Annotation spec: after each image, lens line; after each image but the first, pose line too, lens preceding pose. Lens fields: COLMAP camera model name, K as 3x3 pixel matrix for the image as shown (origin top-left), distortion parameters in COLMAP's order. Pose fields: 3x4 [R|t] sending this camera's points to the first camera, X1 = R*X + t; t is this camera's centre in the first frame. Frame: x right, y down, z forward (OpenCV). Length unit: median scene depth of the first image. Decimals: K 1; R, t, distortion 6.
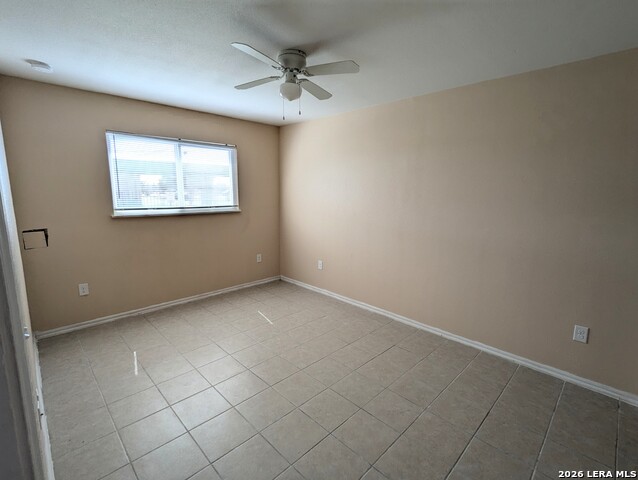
lens RADIAL K [[303.5, 0, 319.2], [0, 303.5, 239.1], [0, 0, 1]] dist [0.002384, 0.000384]
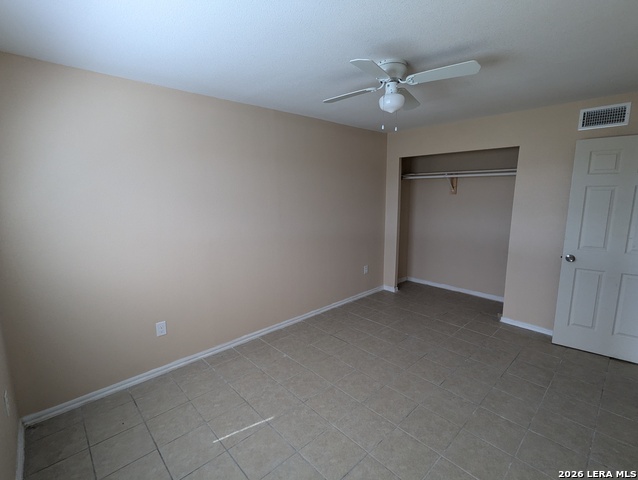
lens RADIAL K [[303.5, 0, 319.5], [0, 303.5, 238.4], [0, 0, 1]] dist [0.002384, 0.000384]
pose [[0.027105, -0.173346, 0.984488, -0.692103], [0.168075, 0.971619, 0.166453, -0.172356], [-0.985402, 0.160956, 0.055471, 0.775844]]
